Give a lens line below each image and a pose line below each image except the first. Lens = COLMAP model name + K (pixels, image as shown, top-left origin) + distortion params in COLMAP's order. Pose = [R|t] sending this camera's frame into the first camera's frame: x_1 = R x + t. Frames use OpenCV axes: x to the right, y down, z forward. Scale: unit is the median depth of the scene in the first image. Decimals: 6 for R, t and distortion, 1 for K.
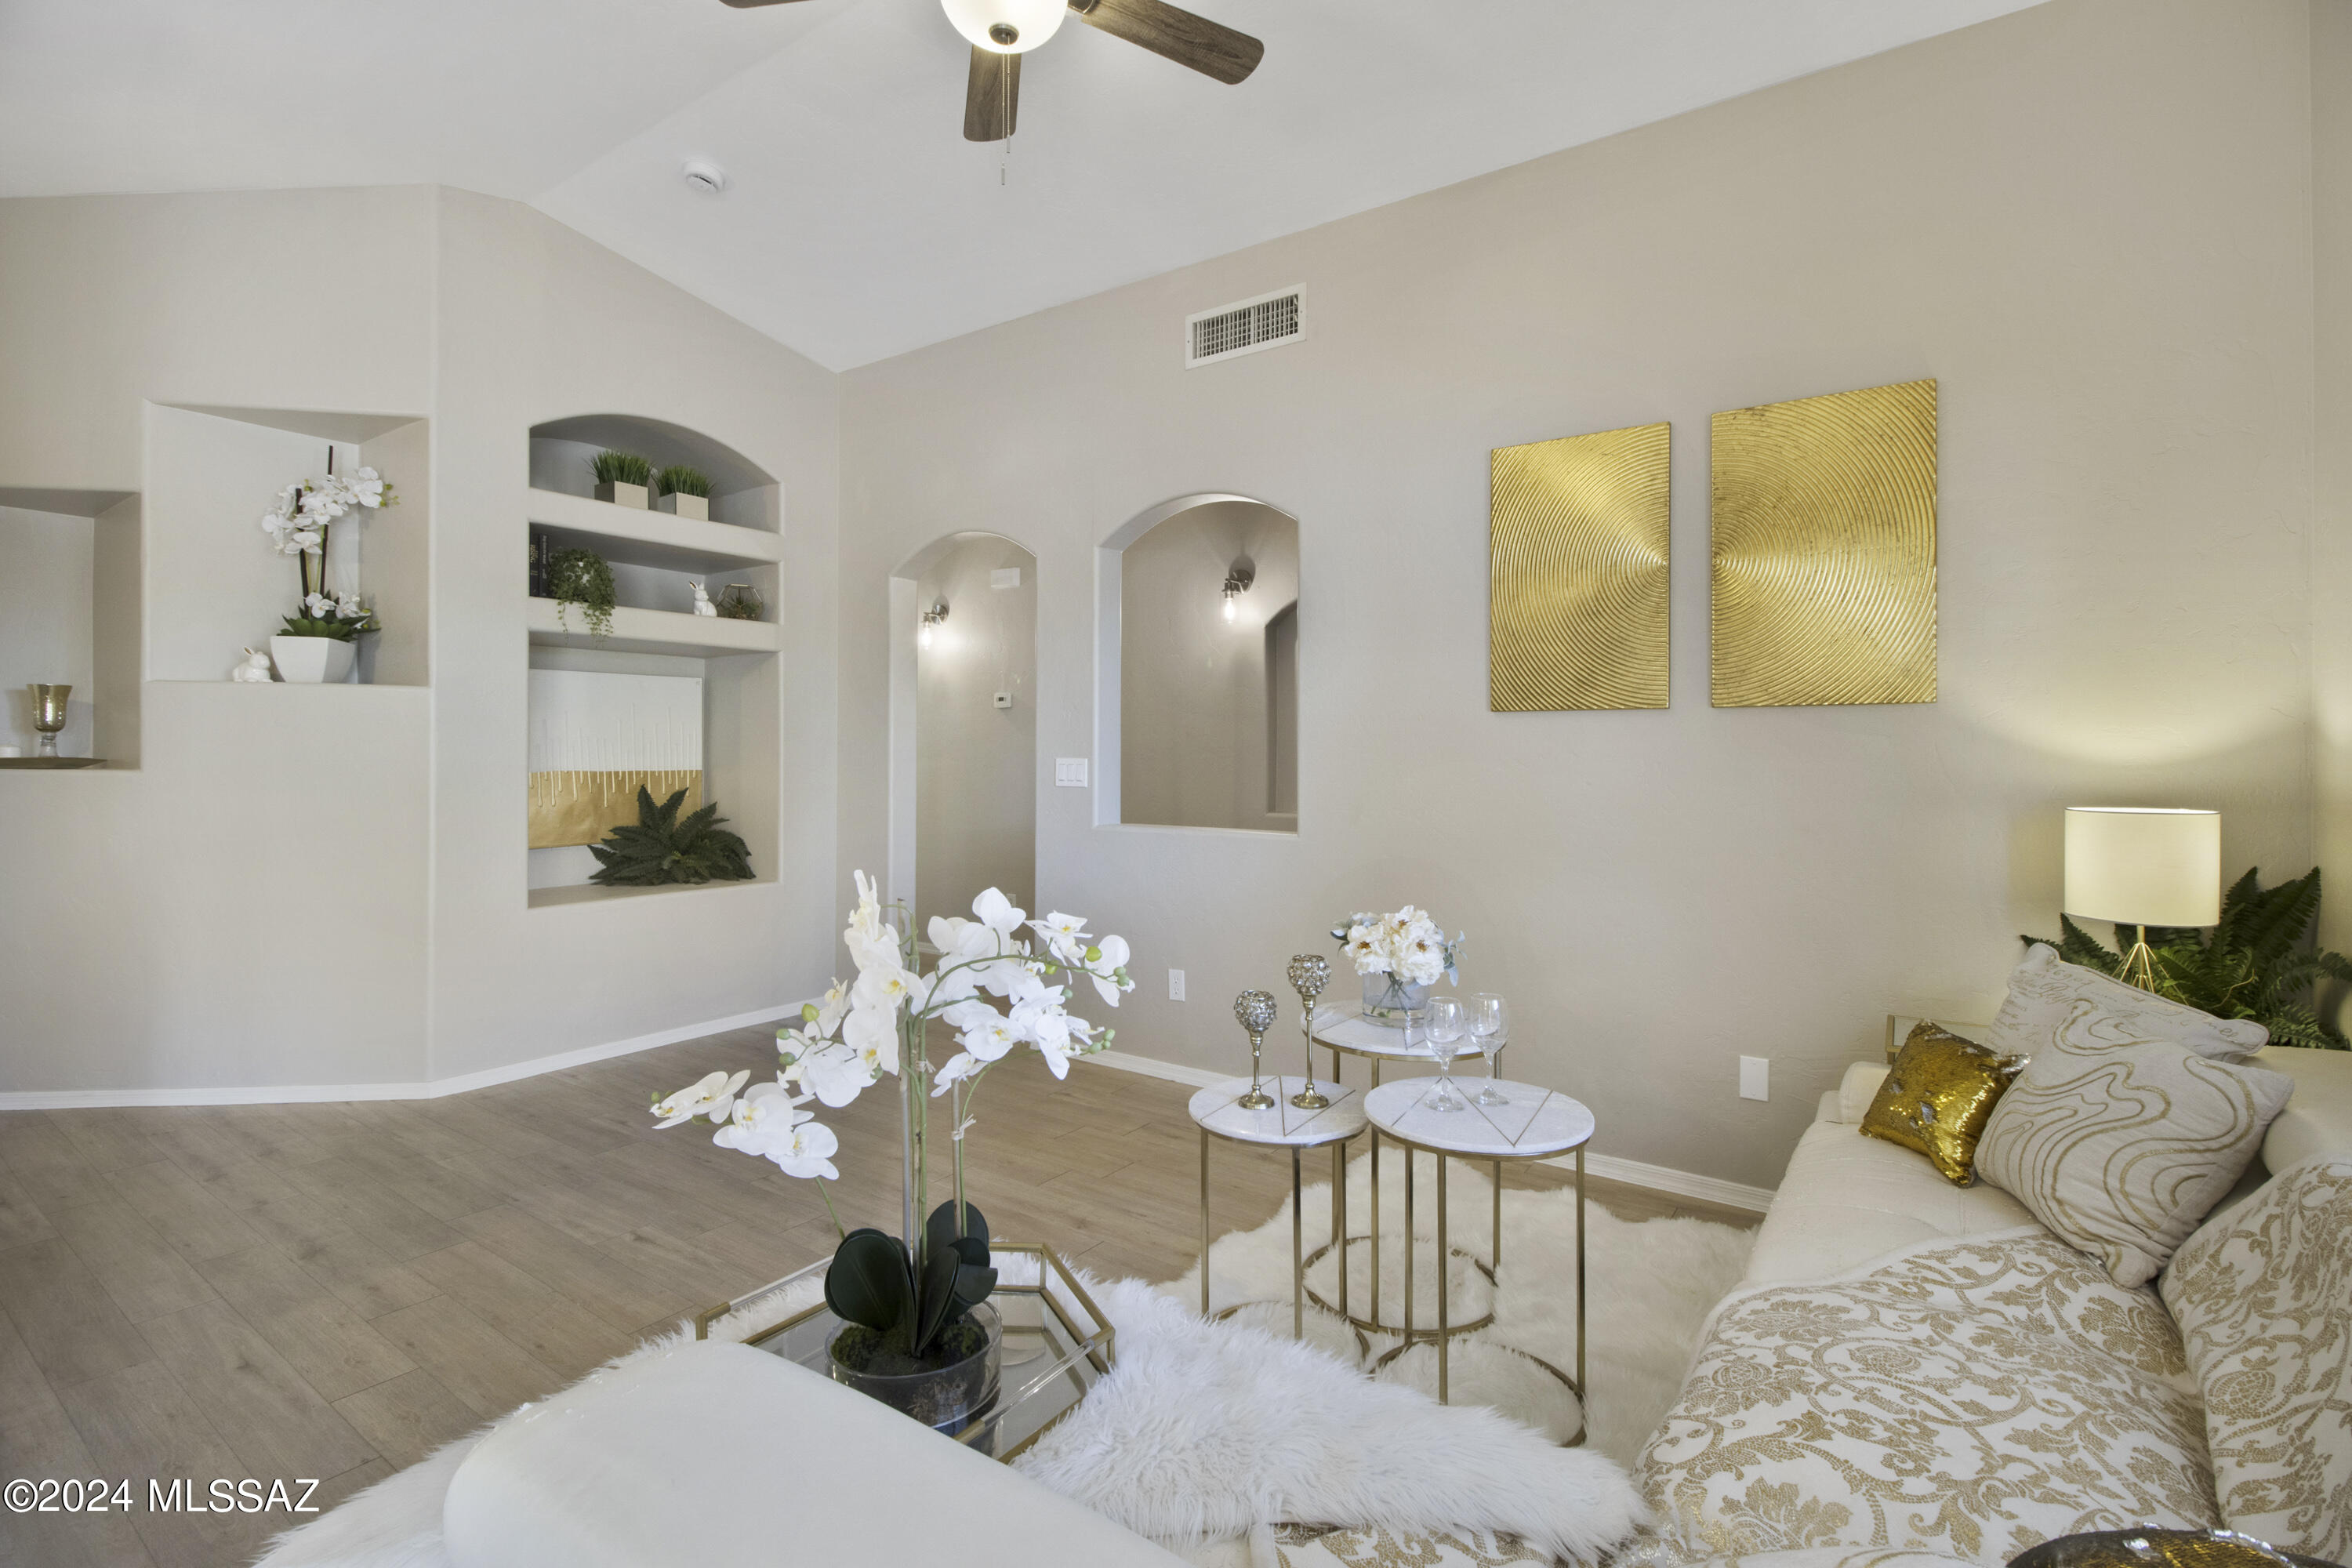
lens RADIAL K [[1089.2, 0, 1177.5], [0, 1089.2, 759.4], [0, 0, 1]] dist [-0.017904, -0.001496]
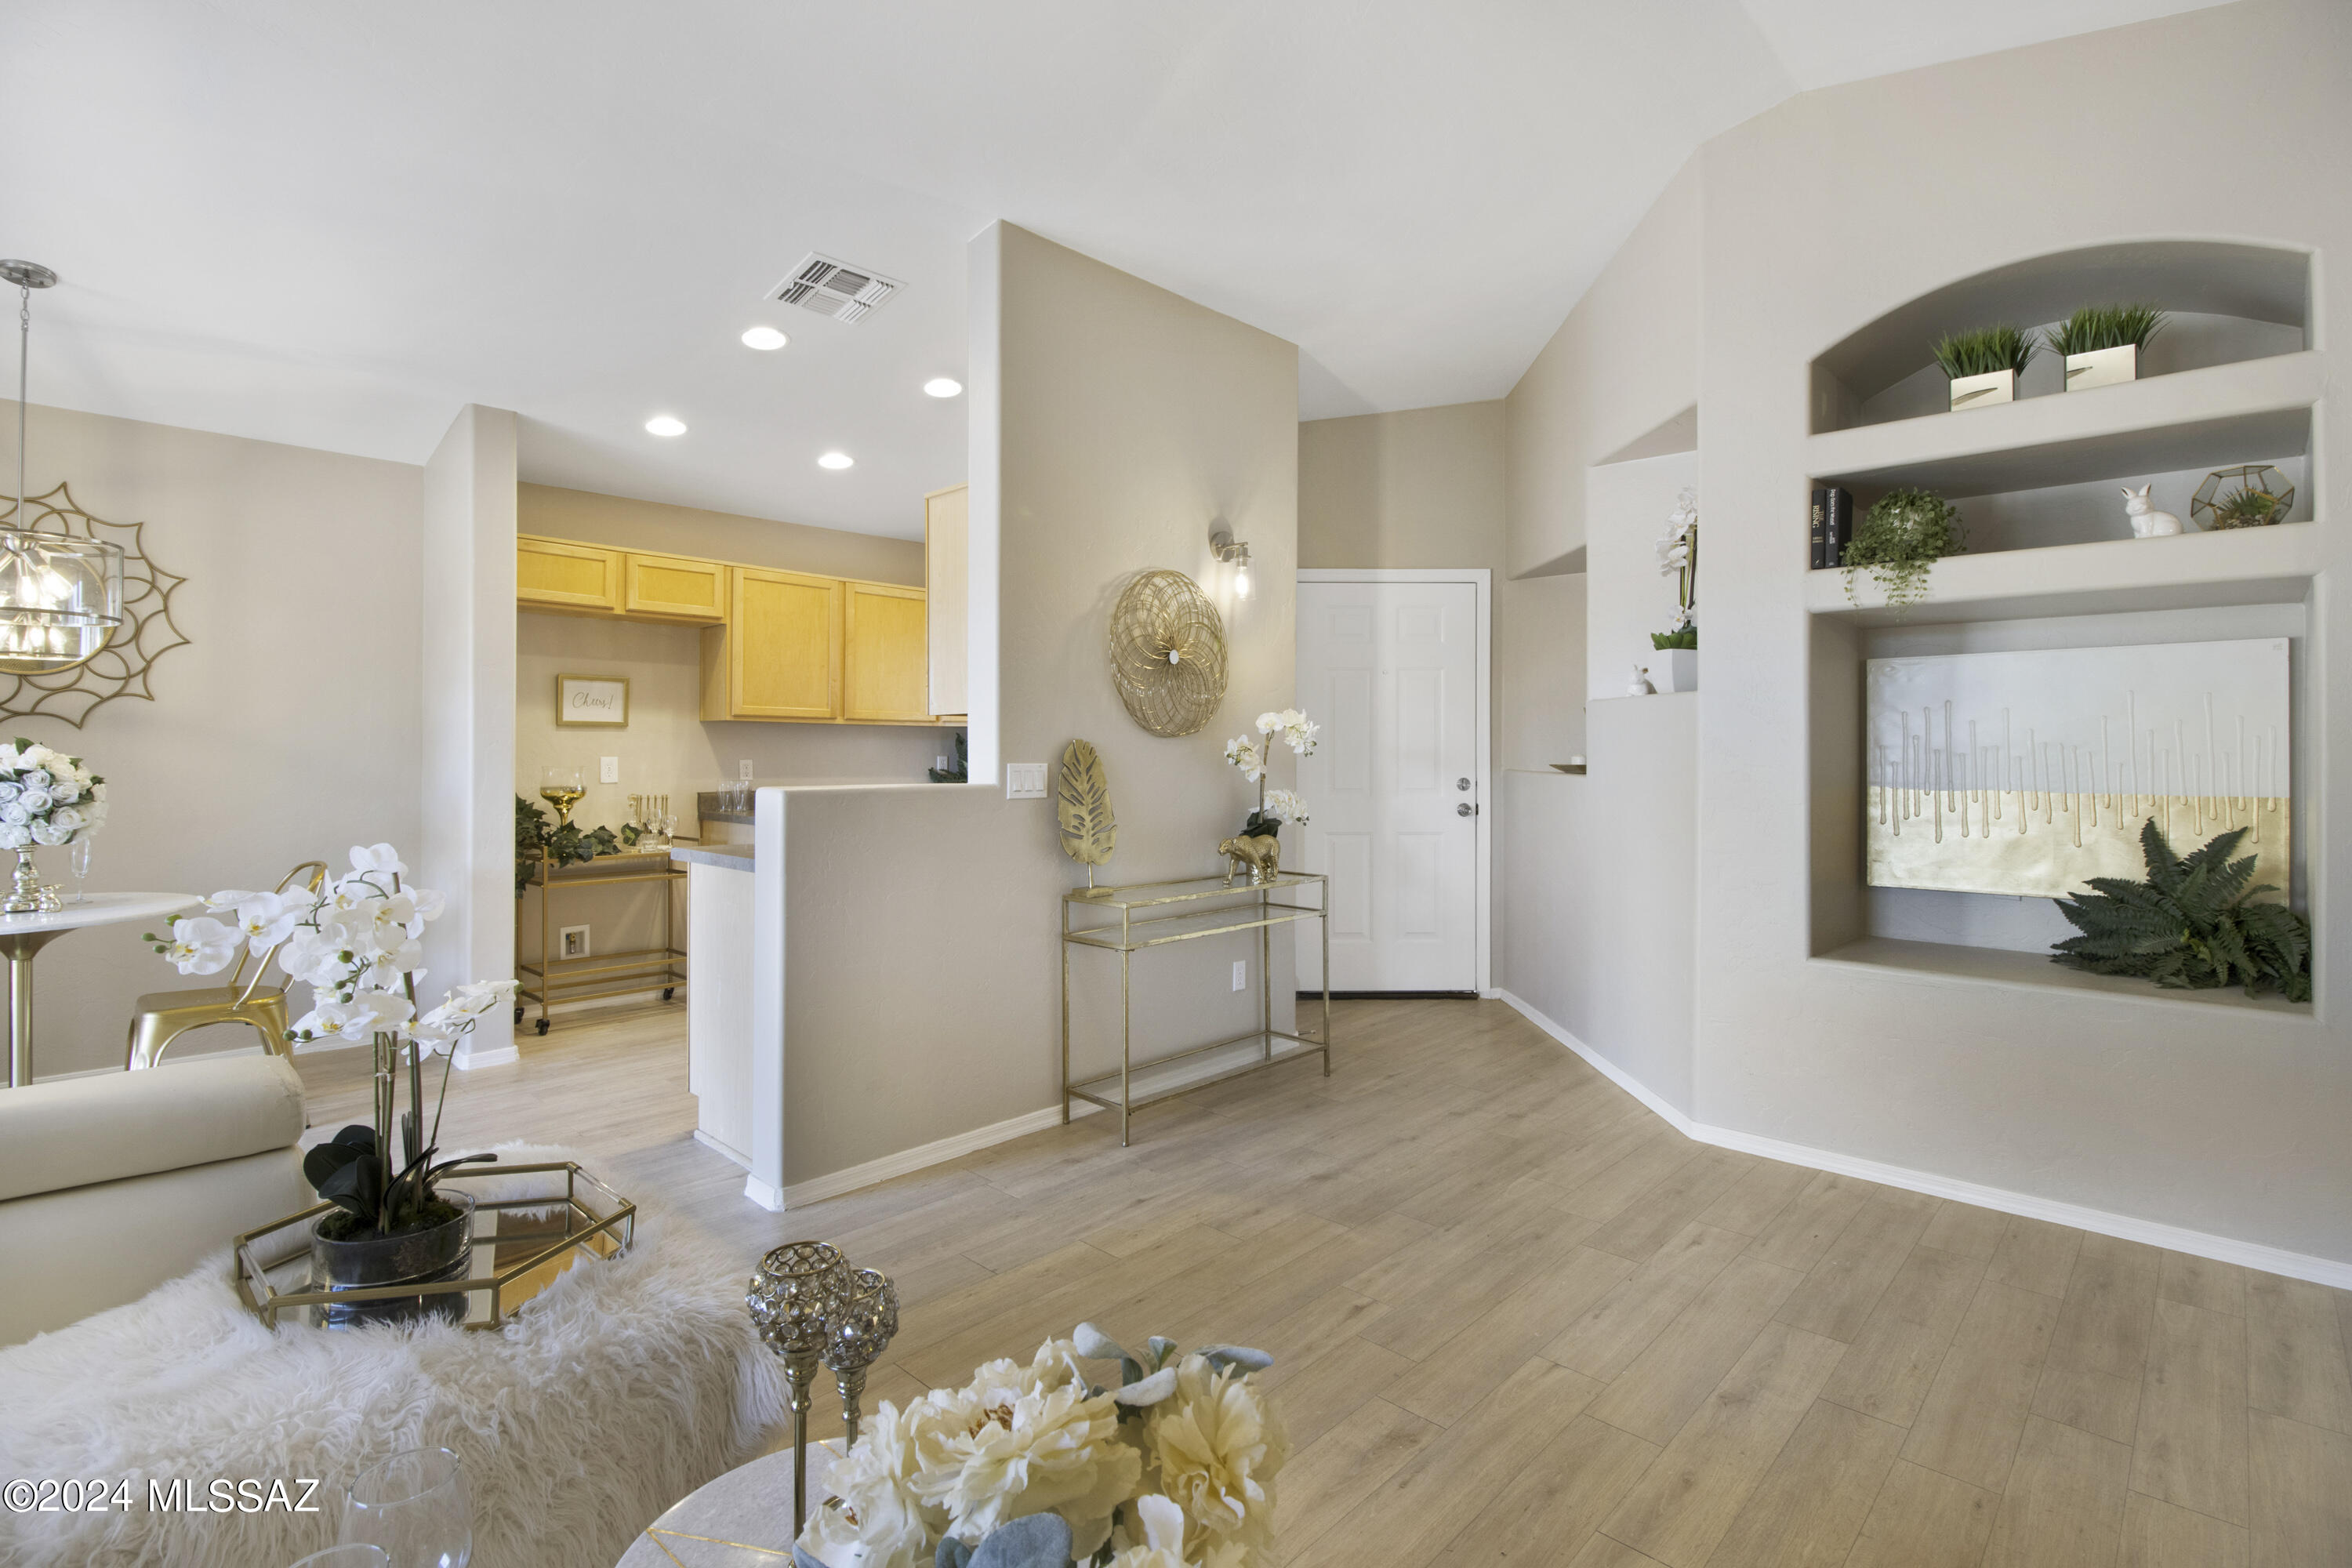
lens RADIAL K [[1089.2, 0, 1177.5], [0, 1089.2, 759.4], [0, 0, 1]] dist [-0.017904, -0.001496]
pose [[-0.155426, -0.001230, -0.987847, 0.290628], [-0.015449, 0.999880, 0.001186, -0.003626], [0.987727, 0.015446, -0.155426, 0.711295]]
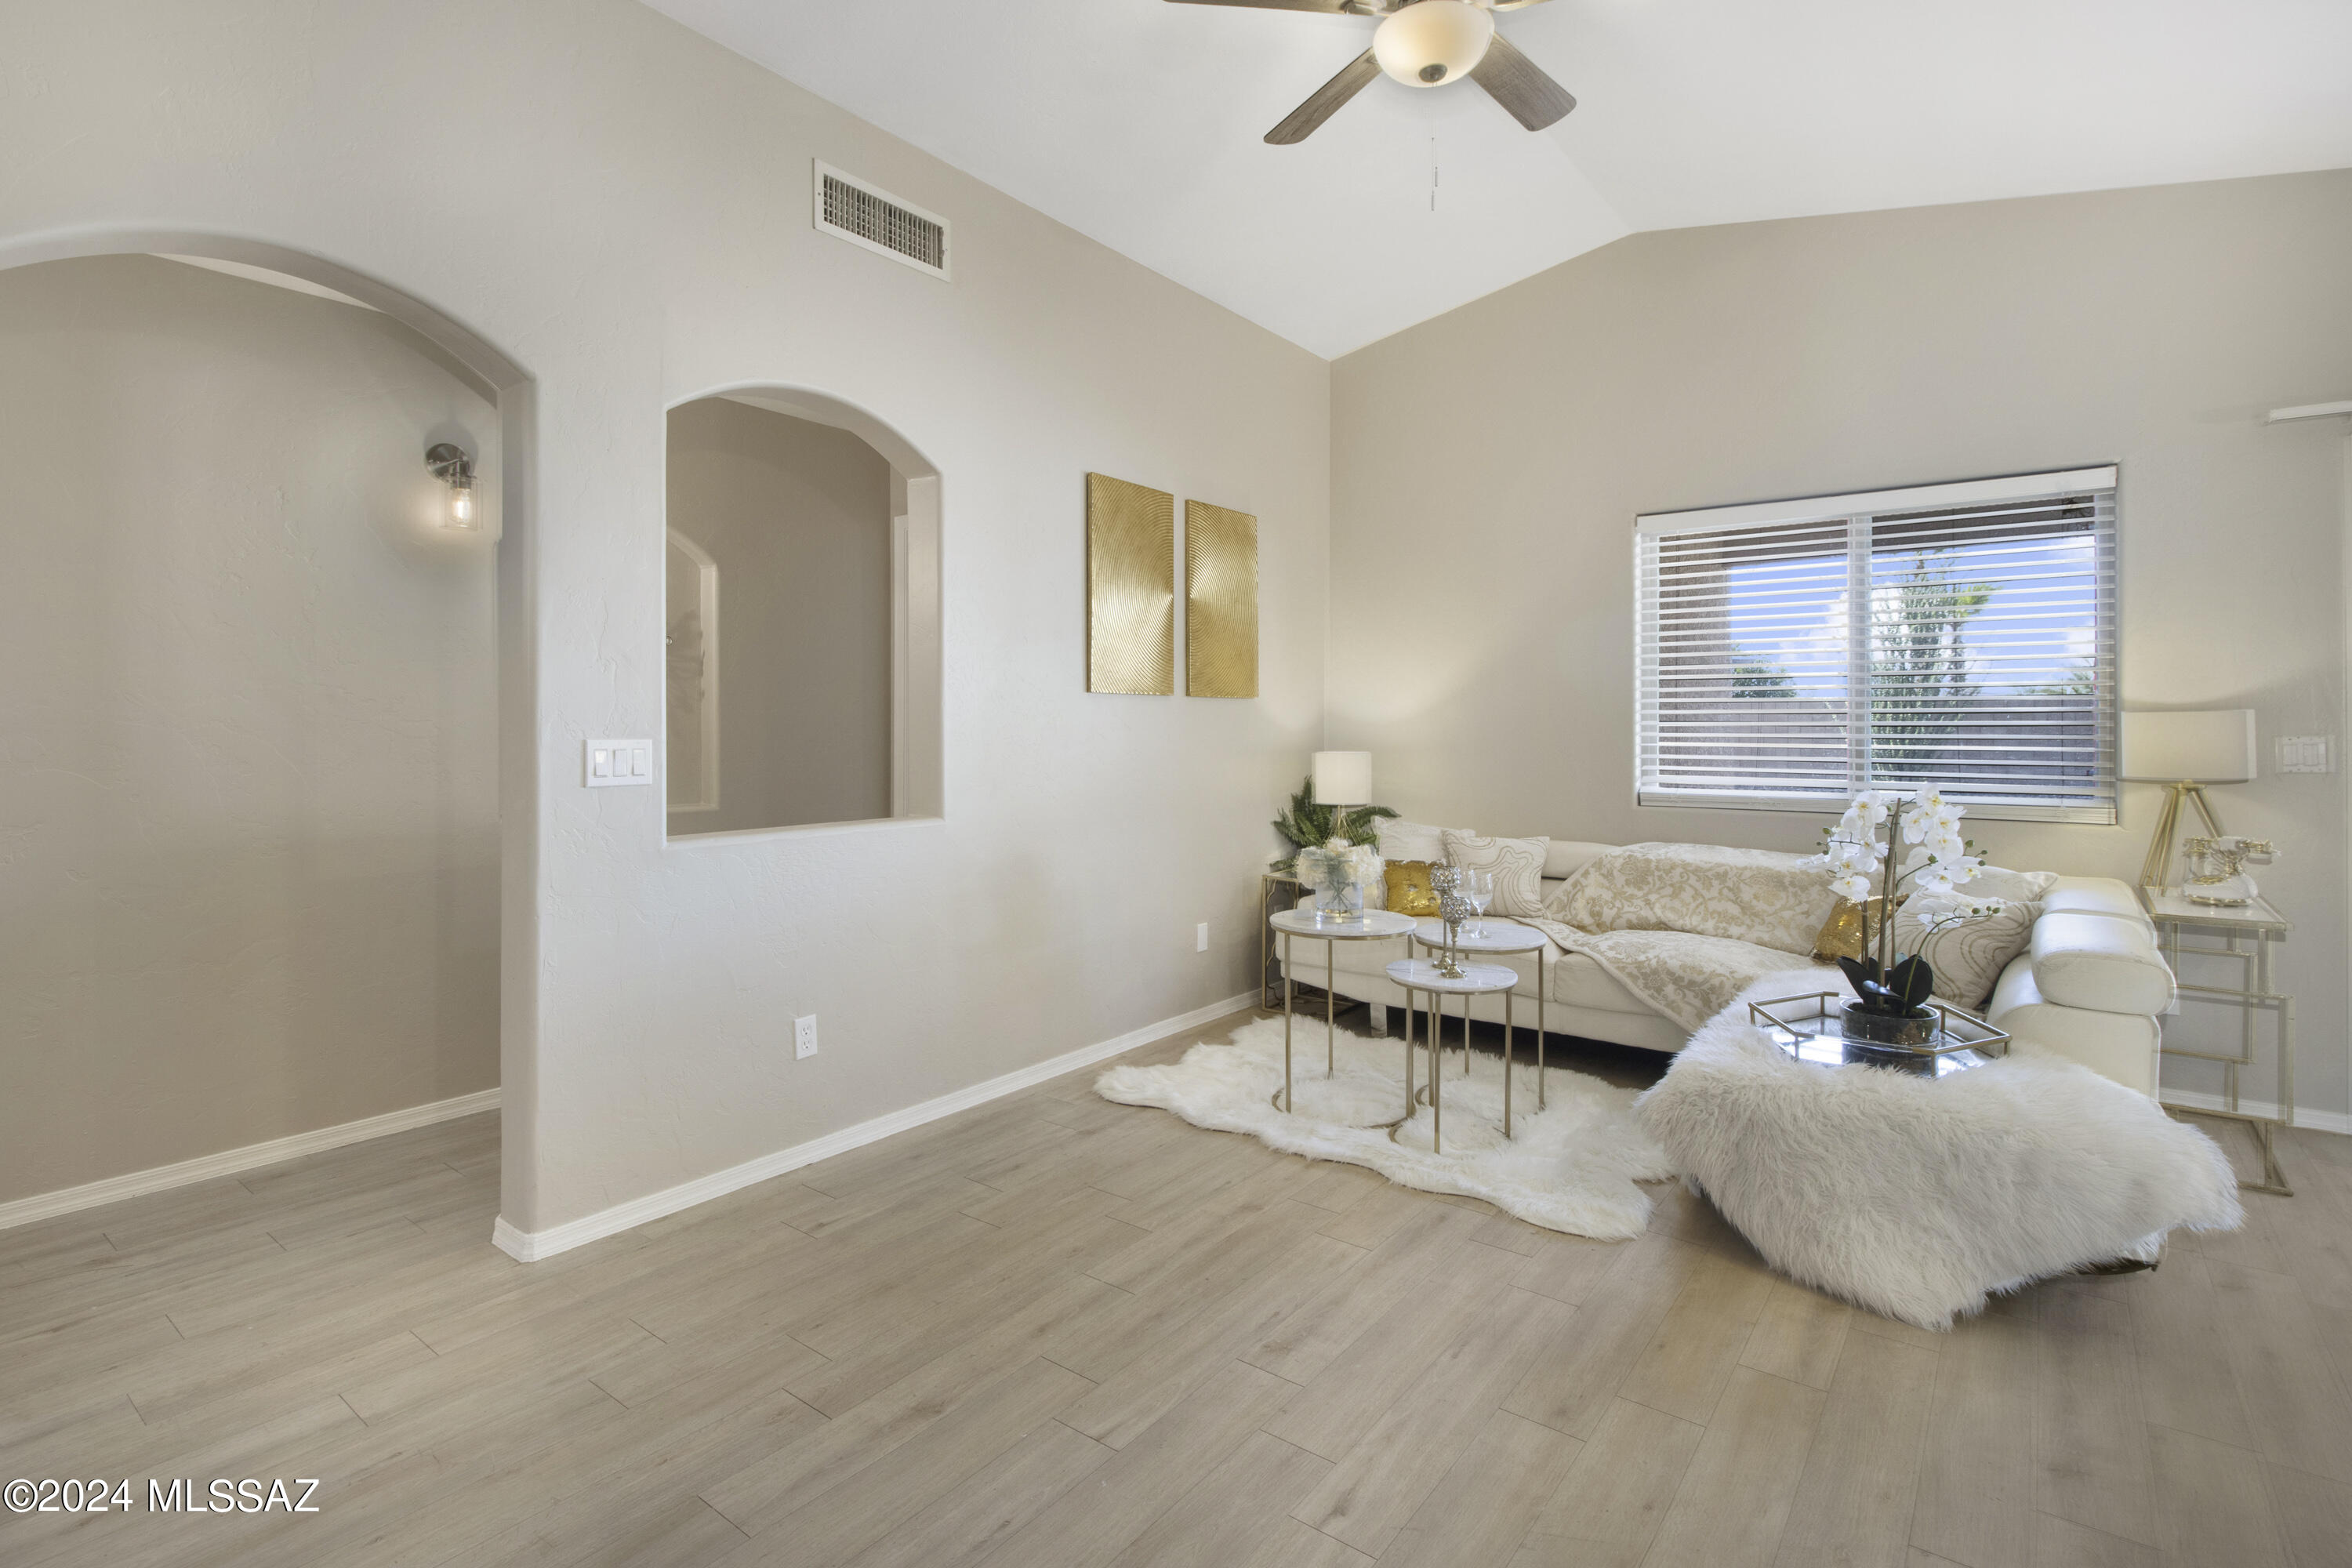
lens RADIAL K [[1103.3, 0, 1181.0], [0, 1103.3, 741.8], [0, 0, 1]] dist [-0.019513, -0.000284]
pose [[0.032215, -0.009243, 0.999438, -0.810937], [0.008098, 0.999927, 0.008986, -0.001980], [-0.999448, 0.007804, 0.032287, 0.771547]]
